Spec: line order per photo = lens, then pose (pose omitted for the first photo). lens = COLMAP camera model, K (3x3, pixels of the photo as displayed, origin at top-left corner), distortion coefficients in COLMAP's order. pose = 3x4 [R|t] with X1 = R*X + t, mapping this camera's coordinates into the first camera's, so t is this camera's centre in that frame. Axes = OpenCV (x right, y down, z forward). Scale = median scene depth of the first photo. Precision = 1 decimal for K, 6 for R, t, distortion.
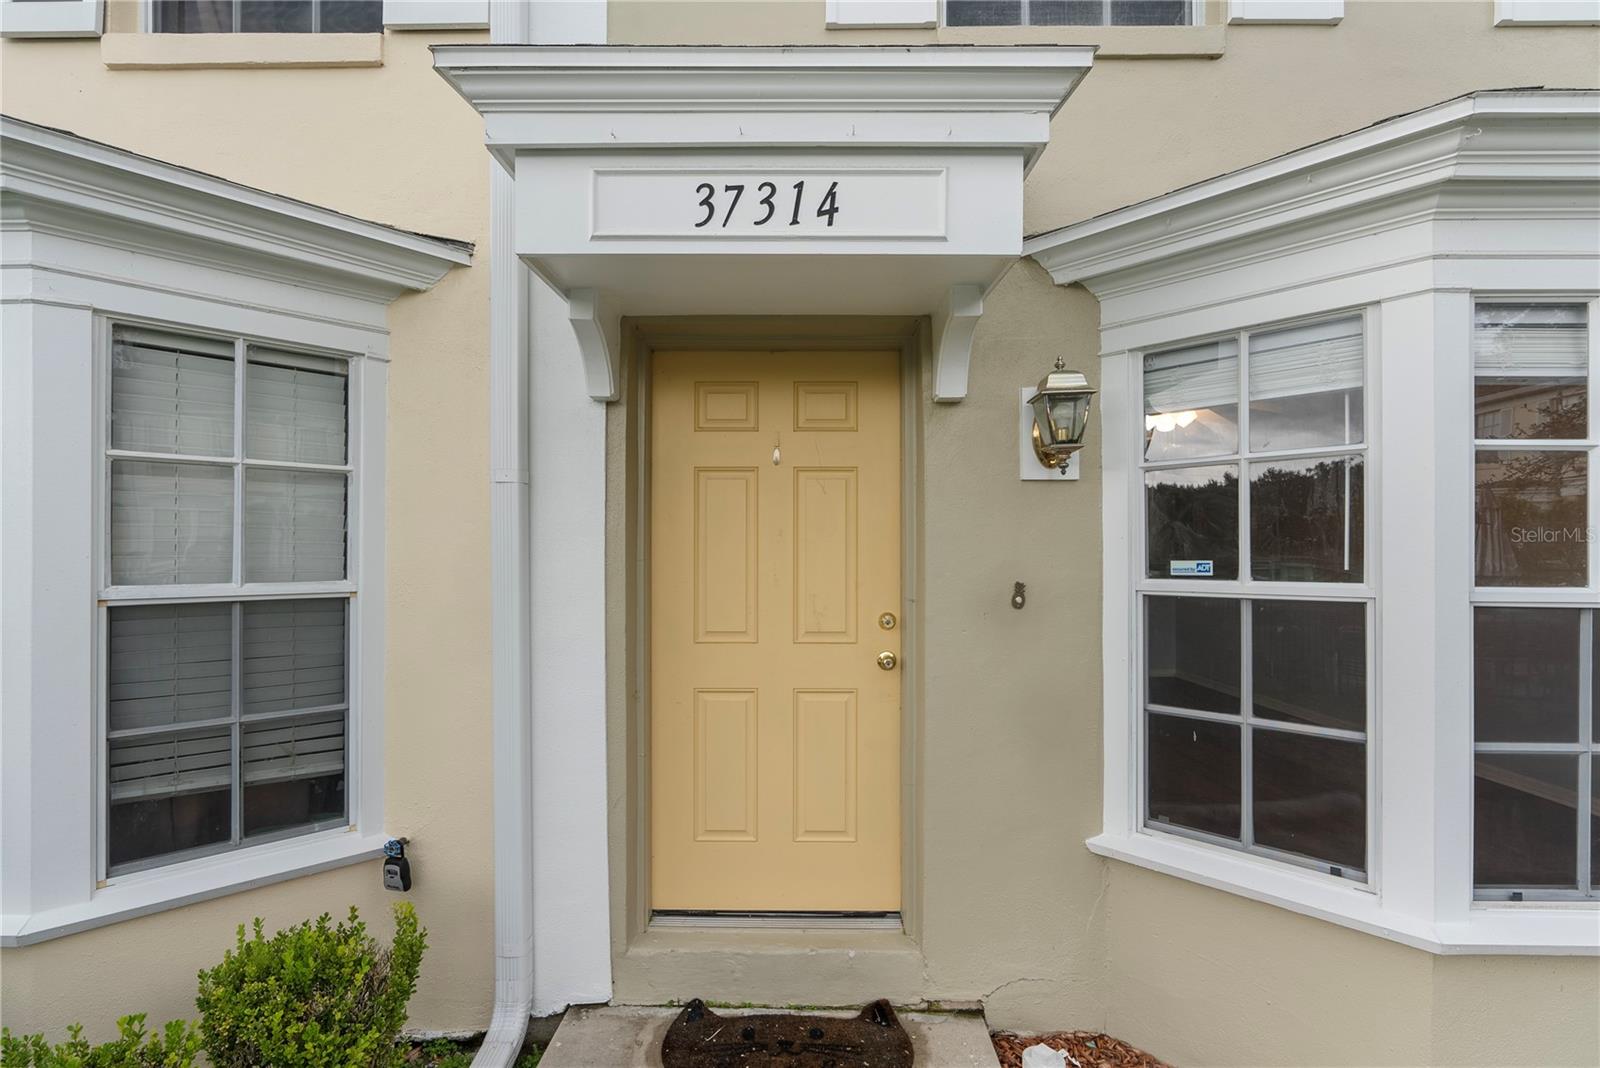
lens RADIAL K [[724.5, 0, 802.2], [0, 724.5, 543.7], [0, 0, 1]] dist [-0.012404, 0.004416]
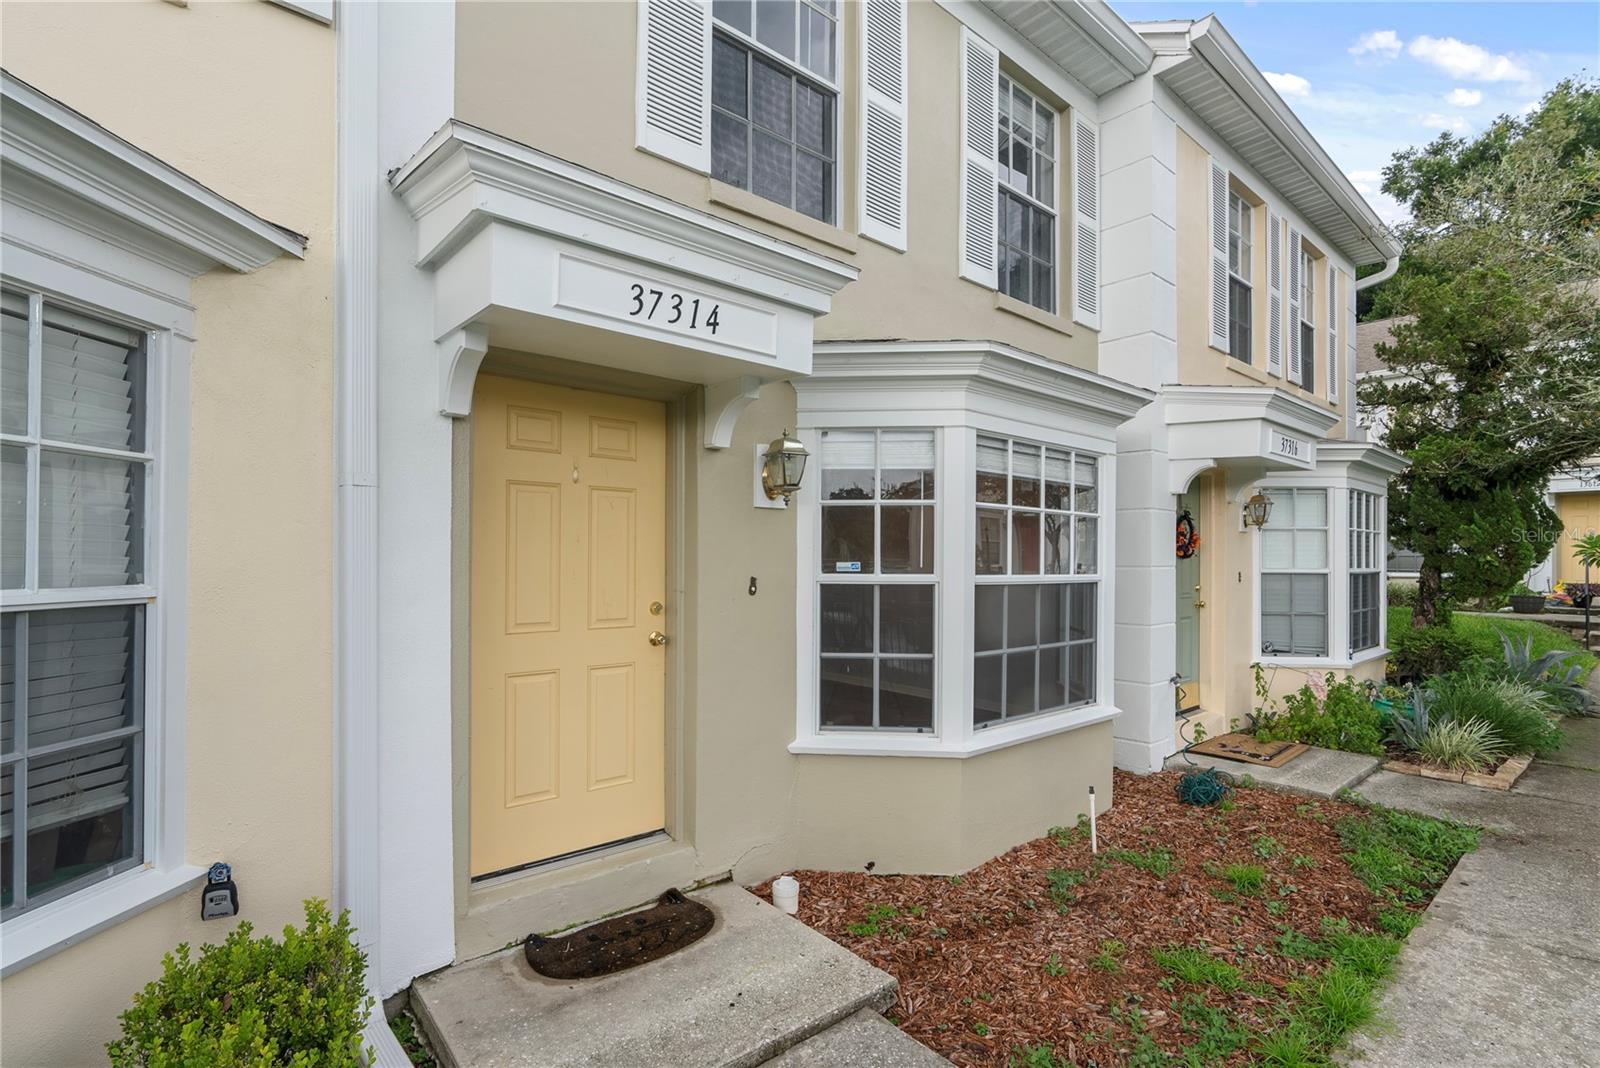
lens RADIAL K [[724.5, 0, 792.6], [0, 724.5, 543.8], [0, 0, 1]] dist [-0.012404, 0.004416]
pose [[0.766684, 0.016407, 0.641815, -0.600003], [-0.014341, 0.999862, -0.008430, -0.002435], [-0.641865, -0.002741, 0.766813, -0.179687]]
